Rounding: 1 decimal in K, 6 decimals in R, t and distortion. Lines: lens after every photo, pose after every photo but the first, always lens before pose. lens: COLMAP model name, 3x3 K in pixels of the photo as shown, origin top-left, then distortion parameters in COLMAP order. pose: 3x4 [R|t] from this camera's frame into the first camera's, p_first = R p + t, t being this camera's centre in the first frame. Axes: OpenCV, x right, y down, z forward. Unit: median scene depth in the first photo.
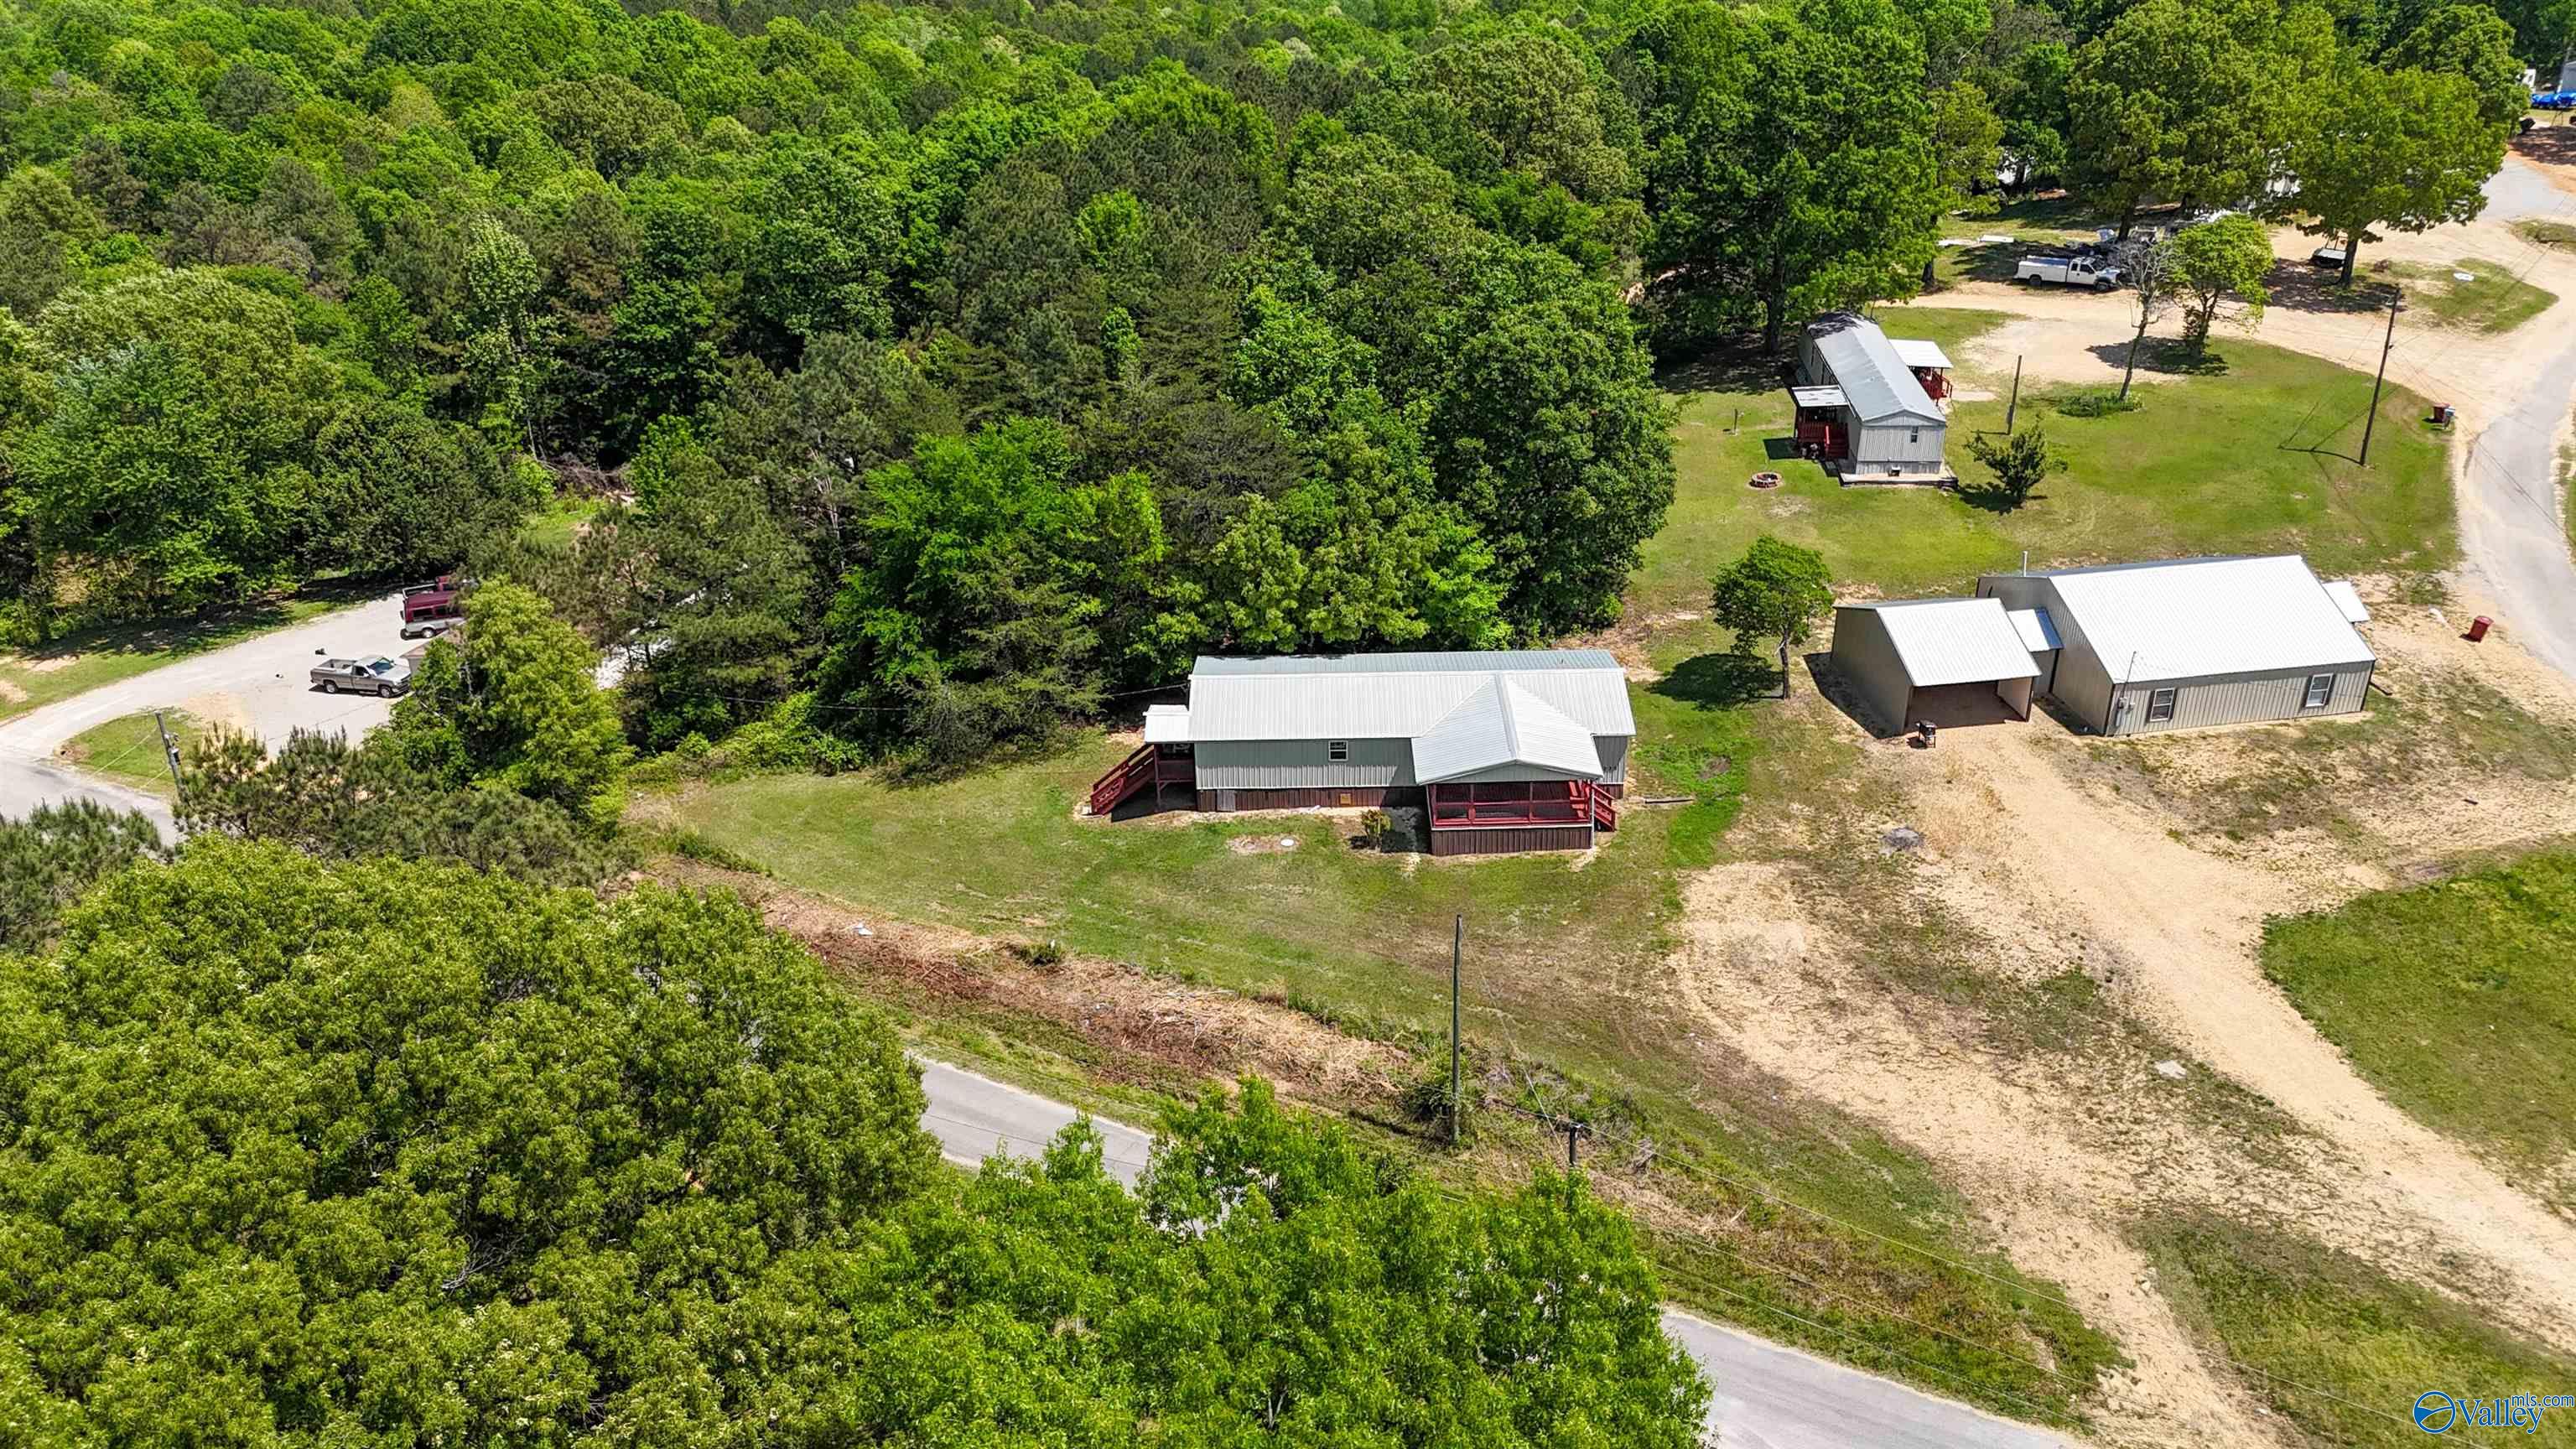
lens RADIAL K [[1921.4, 0, 1295.8], [0, 1921.4, 712.2], [0, 0, 1]] dist [0.065910, -0.068356]
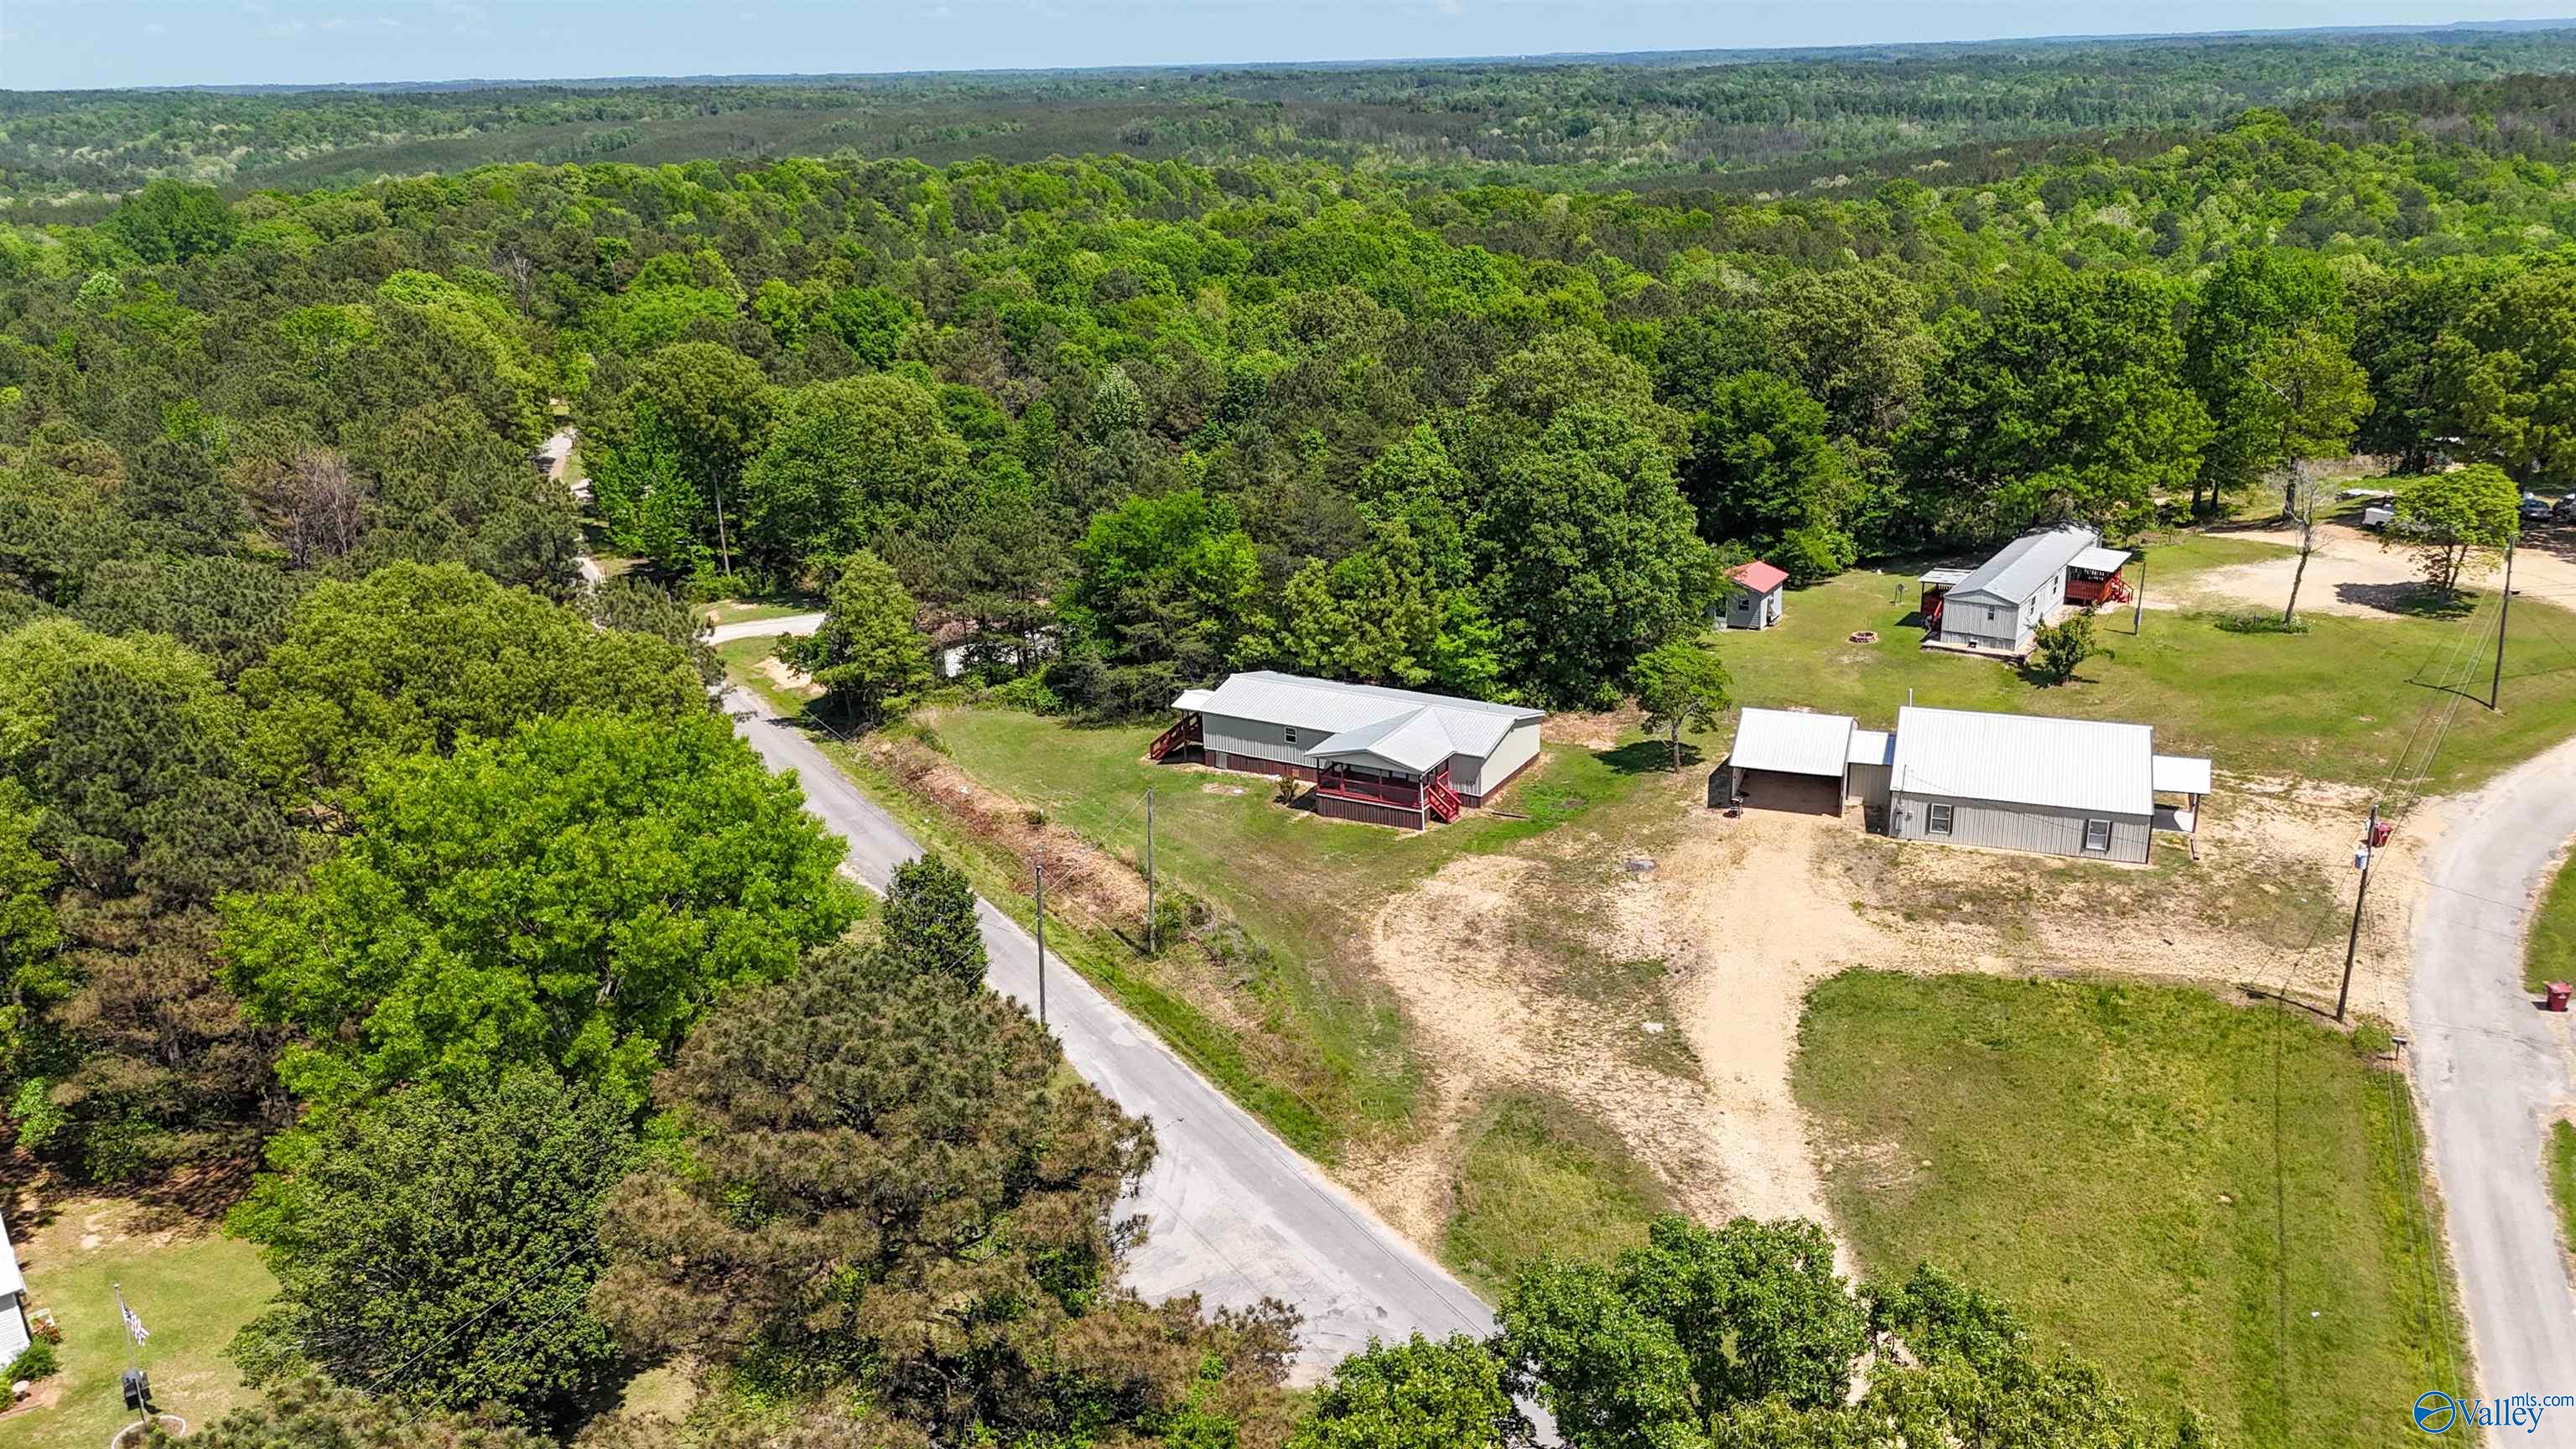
lens RADIAL K [[1890.9, 0, 1300.7], [0, 1890.9, 720.5], [0, 0, 1]] dist [0.081393, -0.097240]
pose [[0.871995, 0.155475, -0.464169, 0.618783], [-0.207023, 0.976378, -0.061876, 0.086893], [0.443584, 0.150049, 0.883583, -0.185419]]
